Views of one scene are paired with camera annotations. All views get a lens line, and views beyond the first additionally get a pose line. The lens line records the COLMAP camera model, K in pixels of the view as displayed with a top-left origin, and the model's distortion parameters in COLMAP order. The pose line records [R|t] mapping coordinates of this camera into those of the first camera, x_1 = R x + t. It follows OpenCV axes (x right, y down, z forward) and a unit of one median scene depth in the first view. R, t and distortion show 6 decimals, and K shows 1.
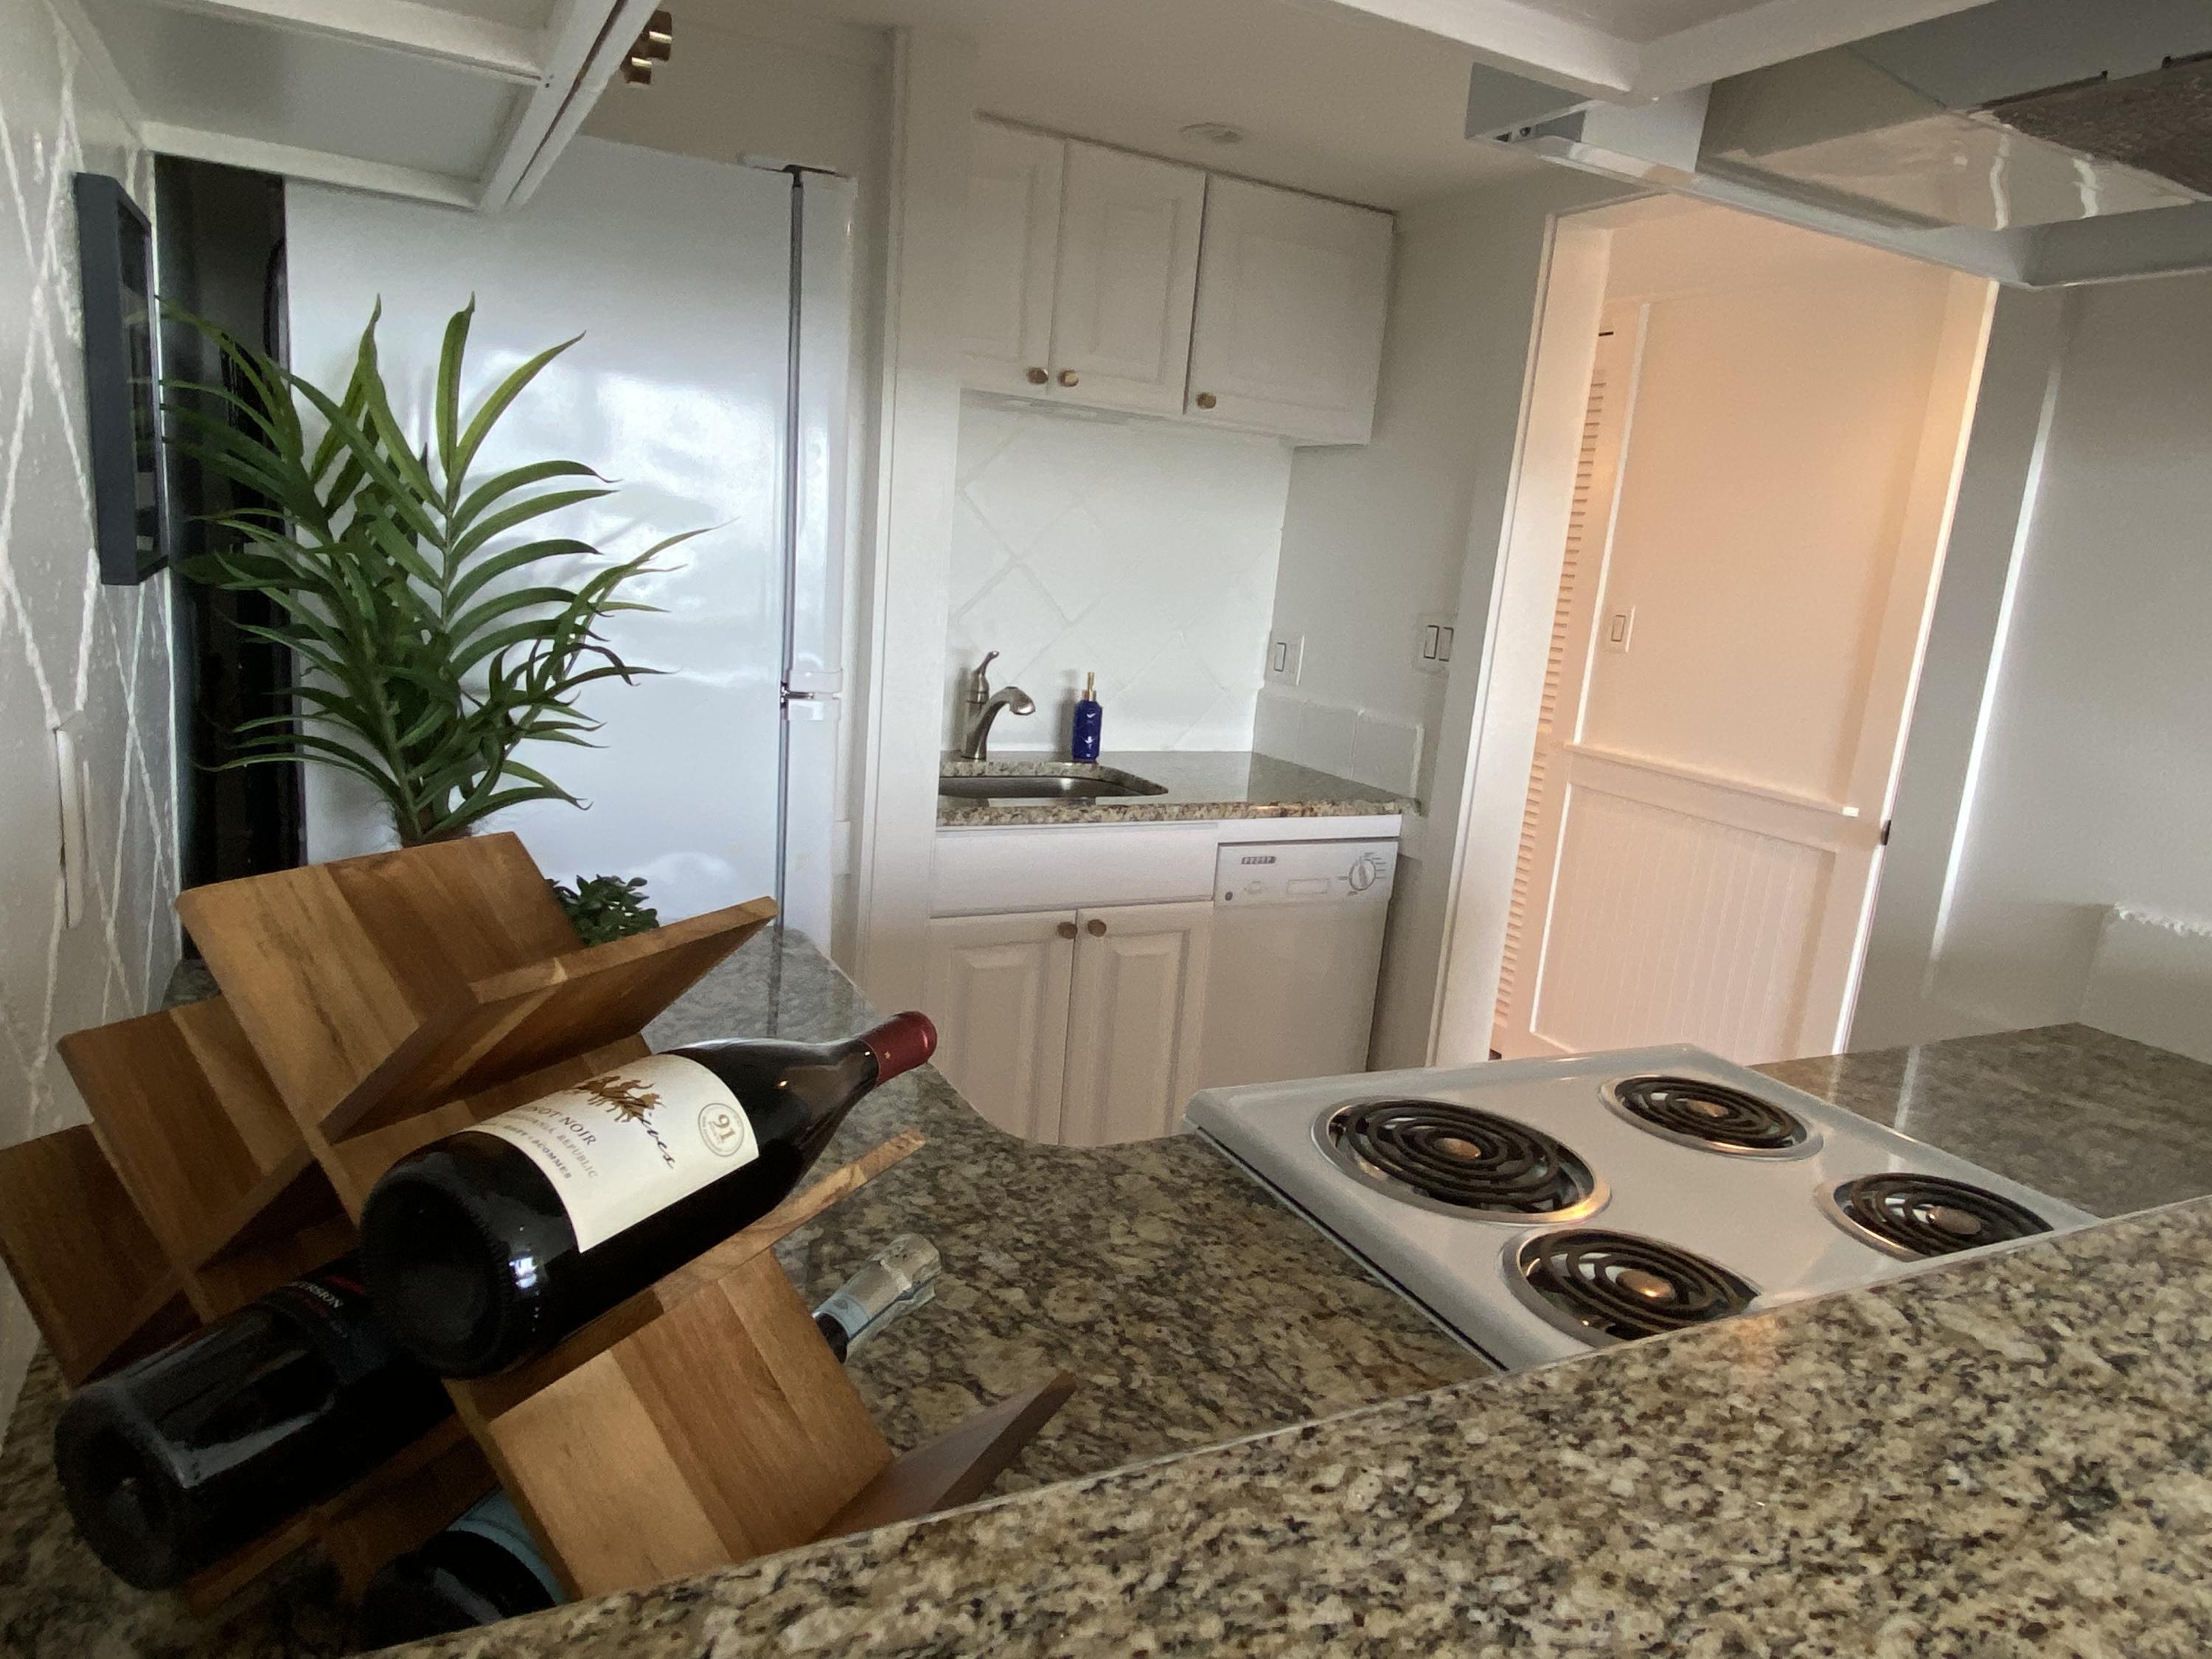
lens RADIAL K [[1394.4, 0, 1103.0], [0, 1394.4, 836.9], [0, 0, 1]] dist [0.061943, -0.064398]
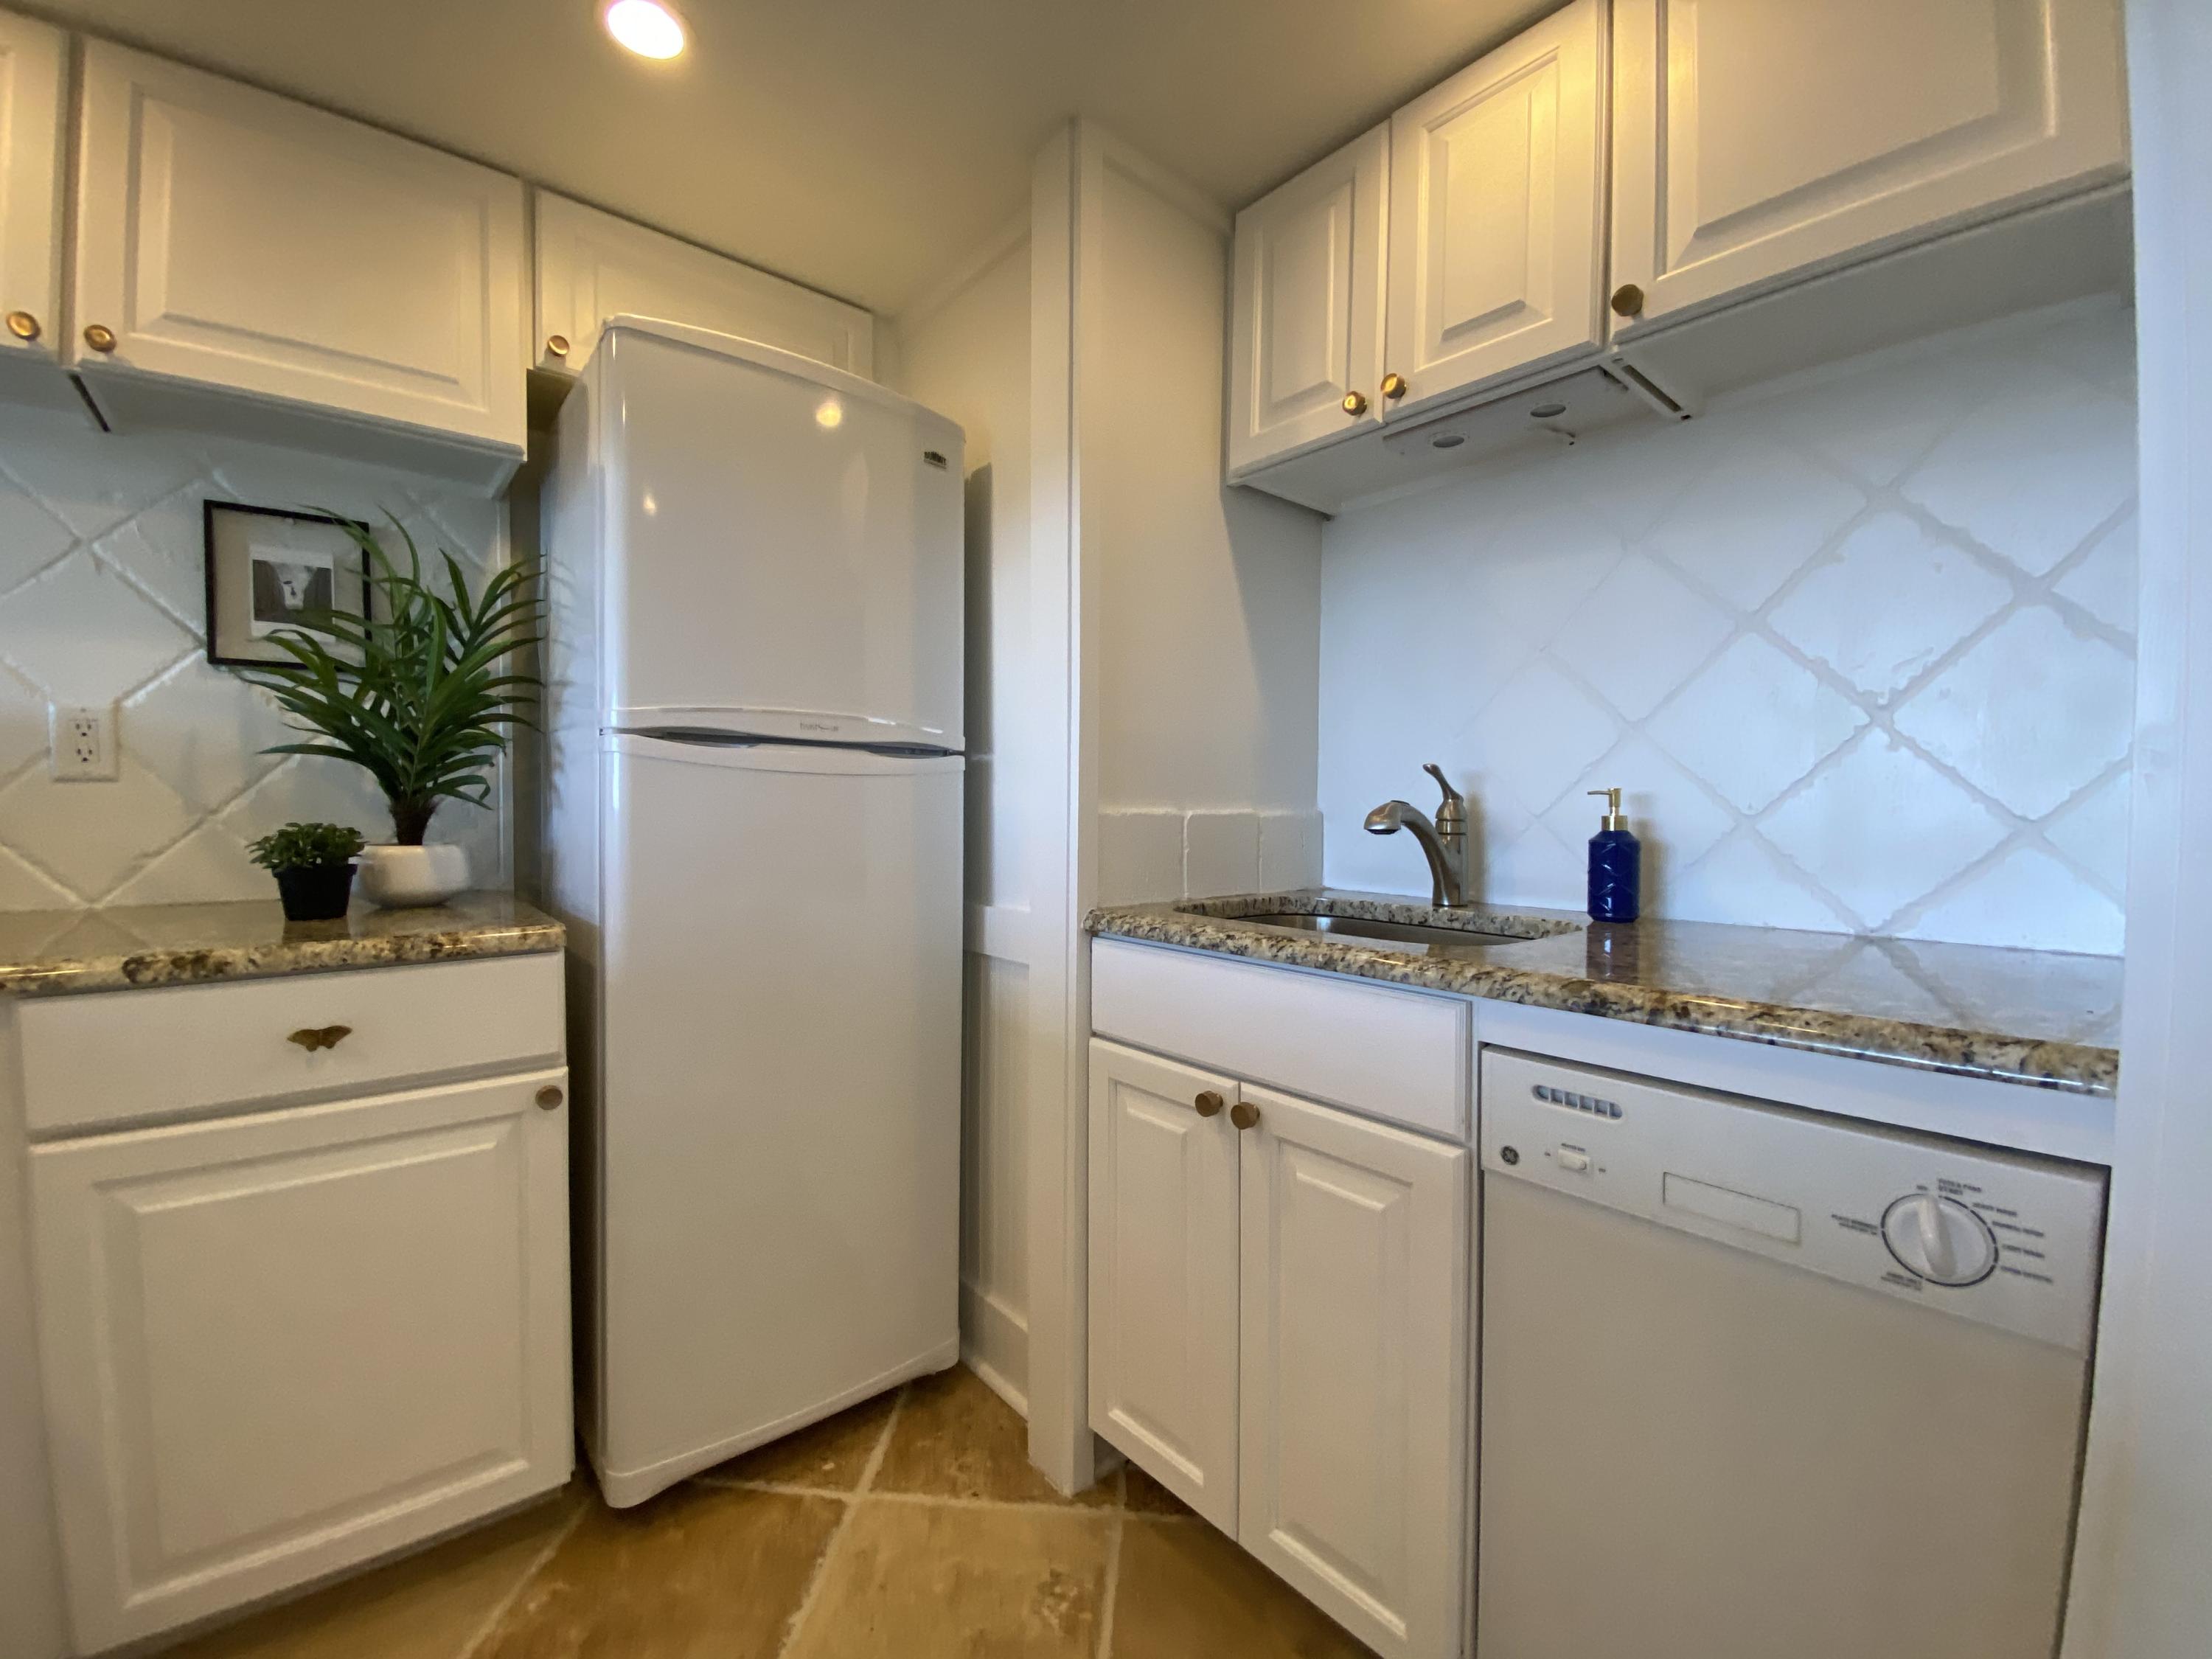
lens RADIAL K [[907.0, 0, 1108.2], [0, 907.0, 834.9], [0, 0, 1]] dist [0.001200, -0.010535]
pose [[0.225591, -0.049010, -0.972988, 0.375436], [-0.192934, 0.976705, -0.093930, -0.011967], [0.954927, 0.208913, 0.210881, 0.746028]]
